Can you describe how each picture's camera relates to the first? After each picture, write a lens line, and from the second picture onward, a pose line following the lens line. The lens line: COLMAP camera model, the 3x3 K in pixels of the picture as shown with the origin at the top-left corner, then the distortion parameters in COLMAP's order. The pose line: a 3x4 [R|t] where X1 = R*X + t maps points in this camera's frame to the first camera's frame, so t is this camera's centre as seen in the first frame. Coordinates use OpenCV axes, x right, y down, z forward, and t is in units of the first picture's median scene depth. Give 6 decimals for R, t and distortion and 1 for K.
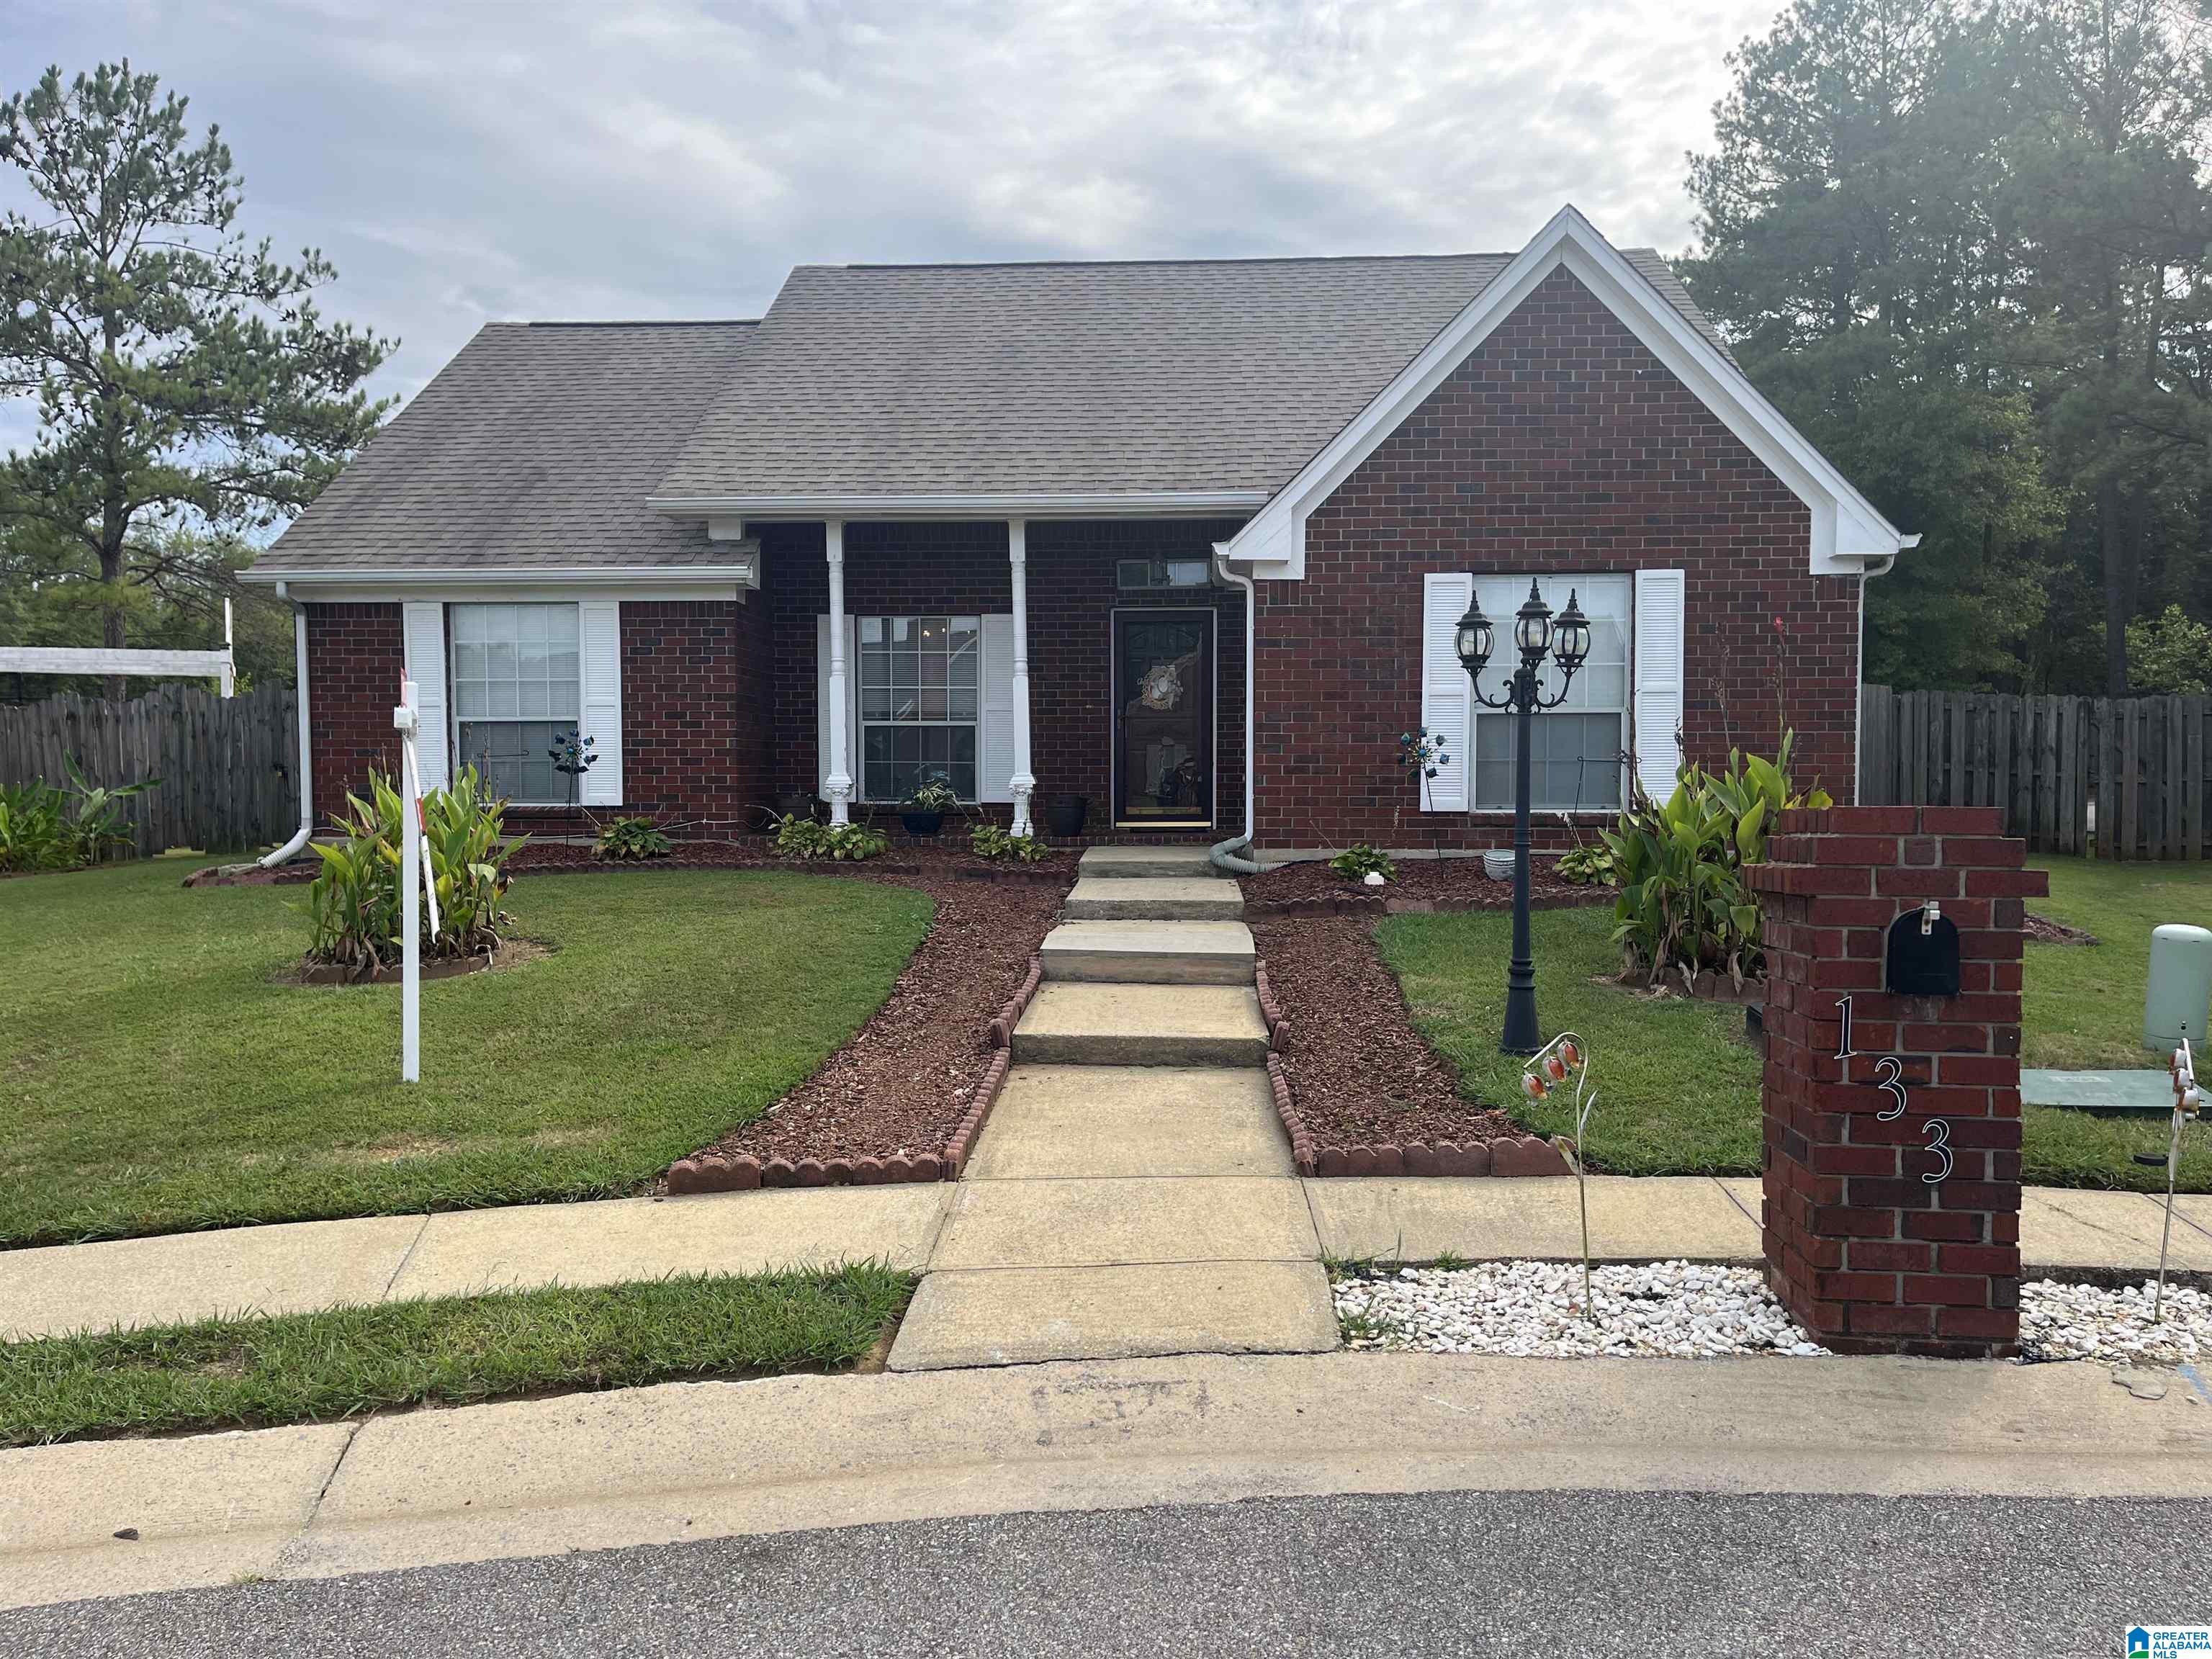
lens RADIAL K [[1679.9, 0, 1106.0], [0, 1679.9, 829.5], [0, 0, 1]] dist [0.037841, -0.002540]
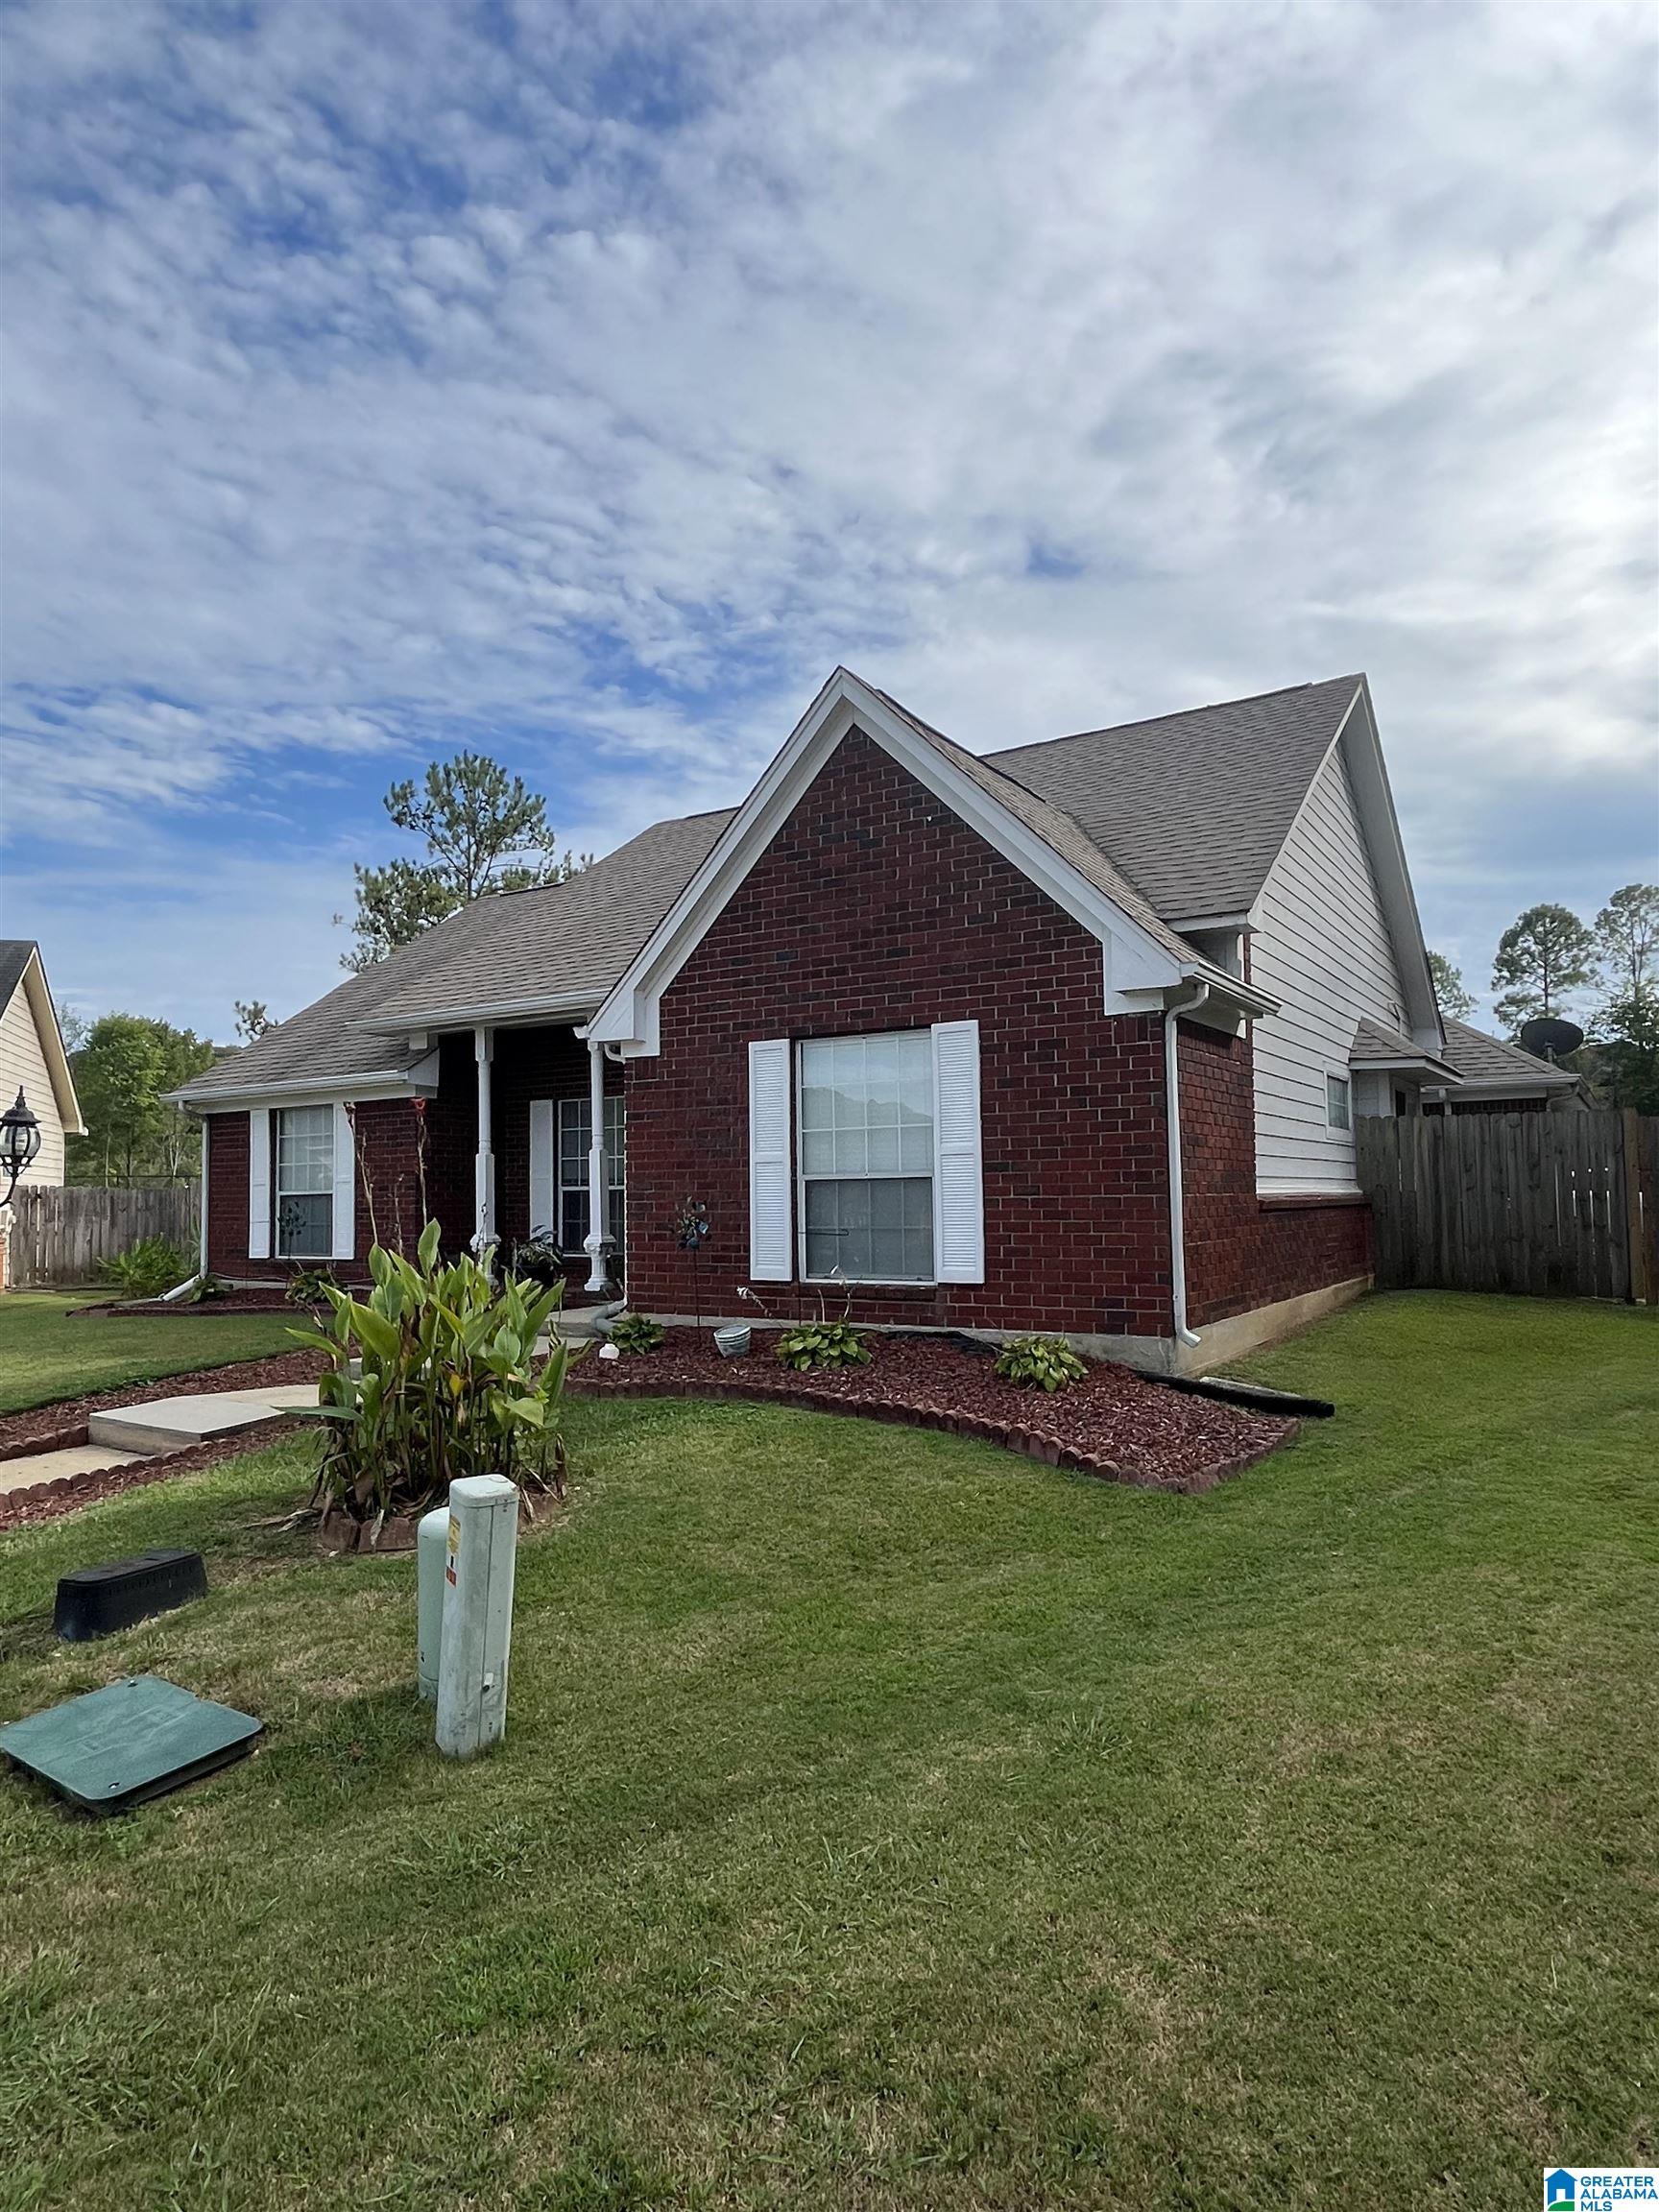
lens RADIAL K [[1319.0, 0, 829.5], [0, 1319.0, 1106.0], [0, 0, 1]] dist [0.004225, 0.000337]
pose [[0.875123, -0.046565, -0.481654, 0.605313], [-0.003856, 0.994657, -0.103167, -0.032726], [0.483885, 0.092141, 0.870268, 0.336136]]
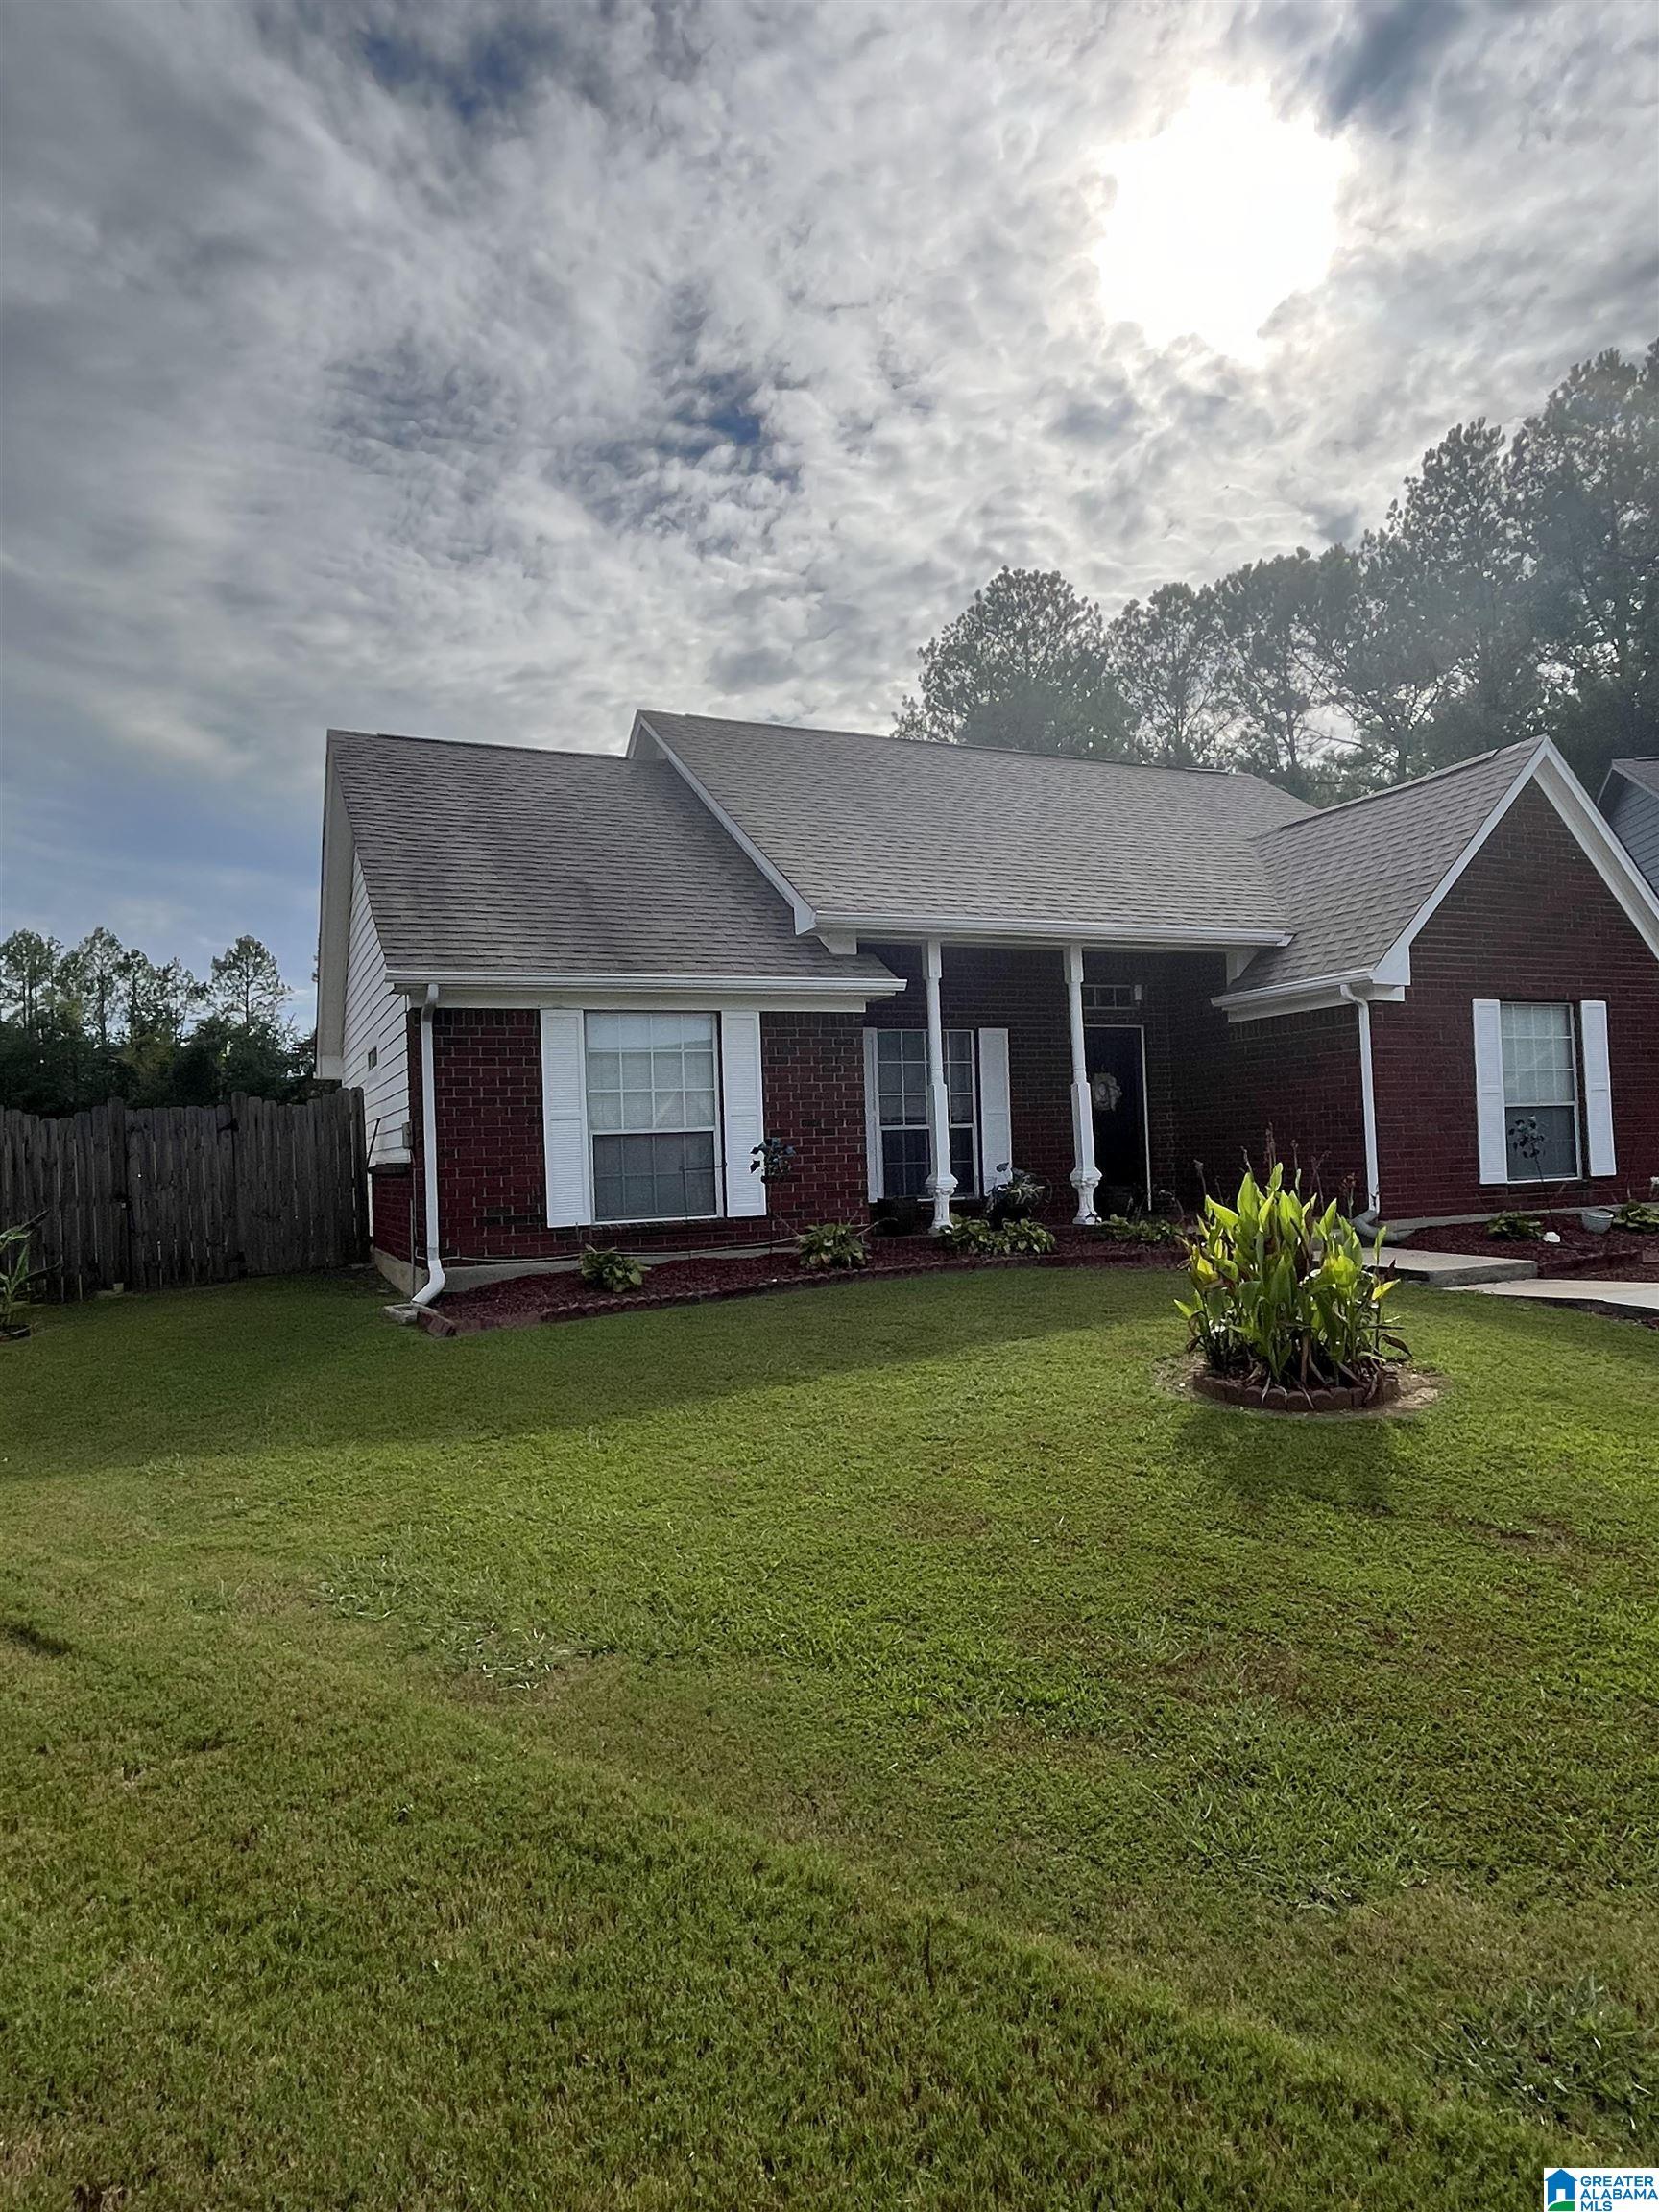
lens RADIAL K [[1319.0, 0, 829.5], [0, 1319.0, 1106.0], [0, 0, 1]] dist [0.004225, 0.000337]
pose [[0.887190, -0.013678, 0.461201, -0.709691], [0.052244, 0.996110, -0.070957, -0.024580], [-0.458436, 0.087047, 0.884454, 0.335740]]
